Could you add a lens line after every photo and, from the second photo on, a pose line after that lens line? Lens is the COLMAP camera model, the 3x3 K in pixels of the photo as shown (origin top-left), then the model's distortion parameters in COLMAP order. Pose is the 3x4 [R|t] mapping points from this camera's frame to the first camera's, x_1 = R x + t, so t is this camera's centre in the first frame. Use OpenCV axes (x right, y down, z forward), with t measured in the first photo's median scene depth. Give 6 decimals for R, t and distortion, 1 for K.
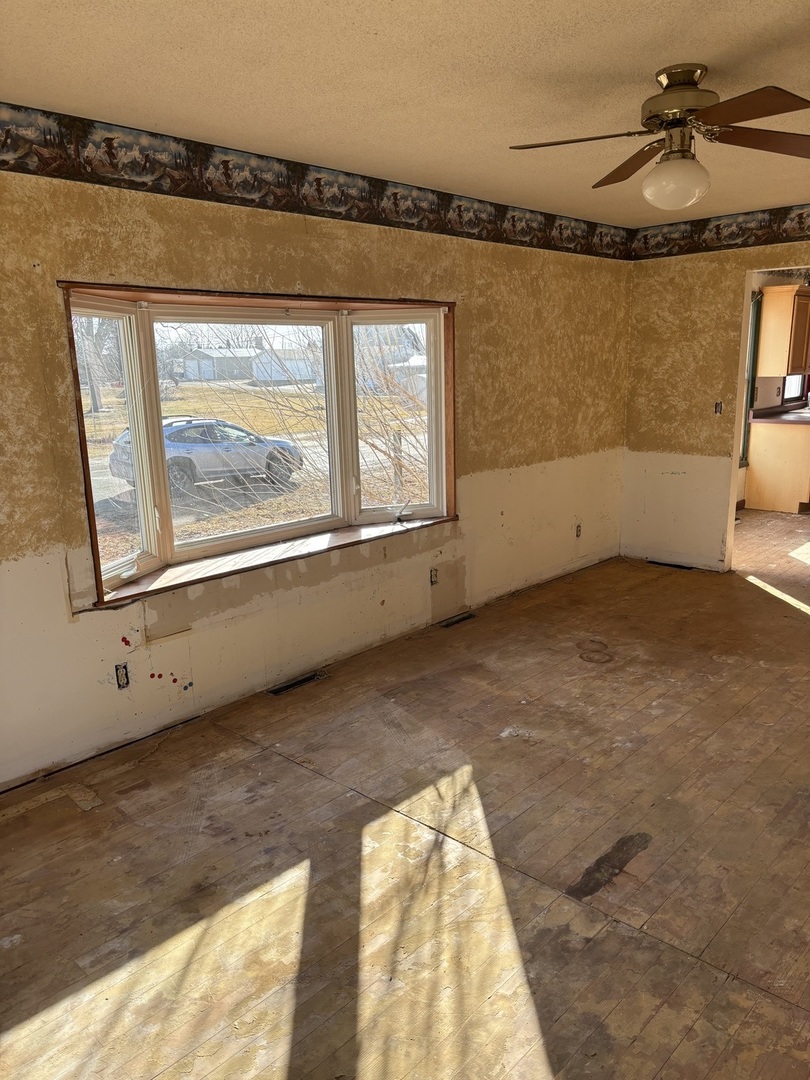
lens RADIAL K [[813.3, 0, 406.1], [0, 813.3, 543.6], [0, 0, 1]] dist [0.062472, -0.059643]
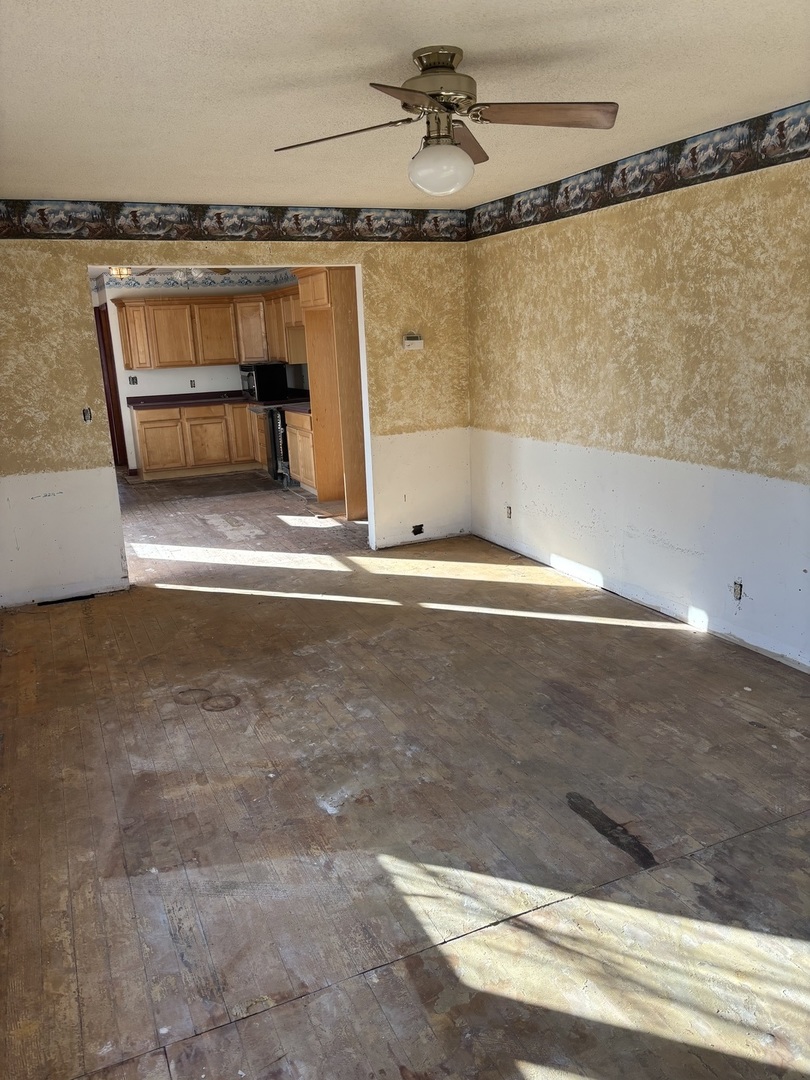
lens RADIAL K [[813.3, 0, 395.7], [0, 813.3, 531.9], [0, 0, 1]] dist [0.062472, -0.059643]
pose [[0.400614, -0.212944, 0.891159, -0.468146], [0.237989, 0.963420, 0.123224, -0.106772], [-0.884799, 0.162720, 0.436637, 0.484599]]
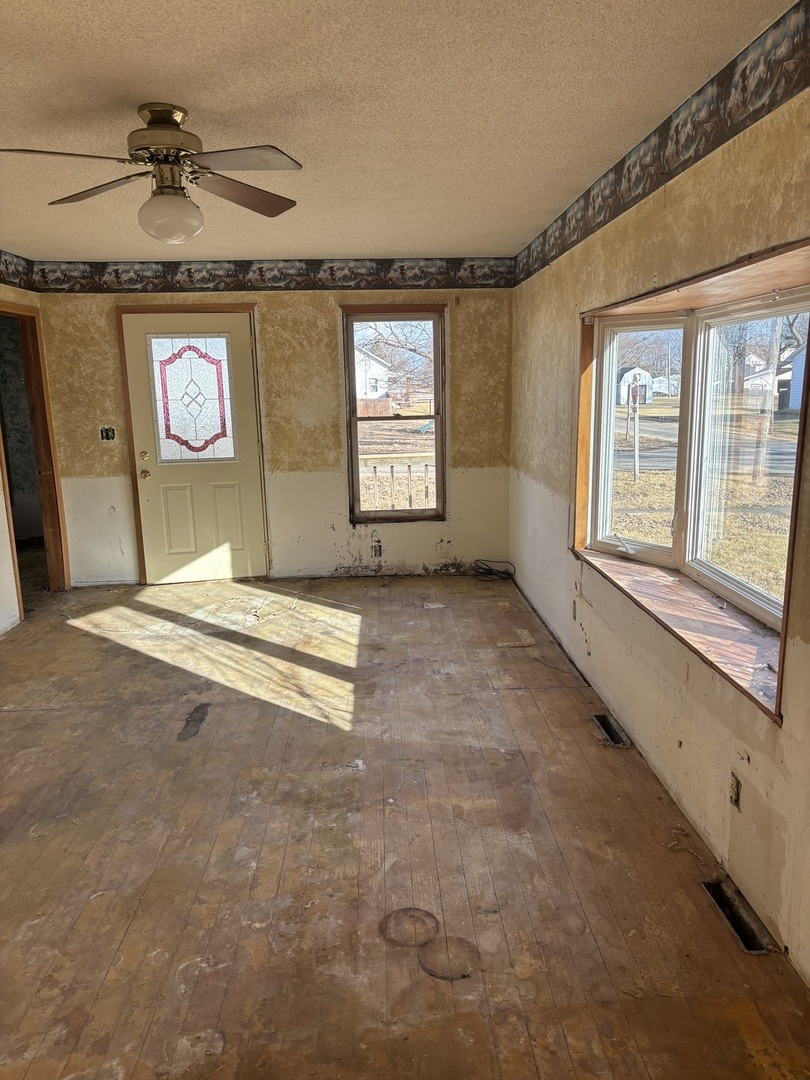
lens RADIAL K [[813.3, 0, 408.0], [0, 813.3, 538.7], [0, 0, 1]] dist [0.062472, -0.059643]
pose [[-0.706485, 0.169431, -0.687148, 0.629681], [-0.123040, 0.926731, 0.355008, -0.327628], [0.696950, 0.335355, -0.633875, 1.403949]]
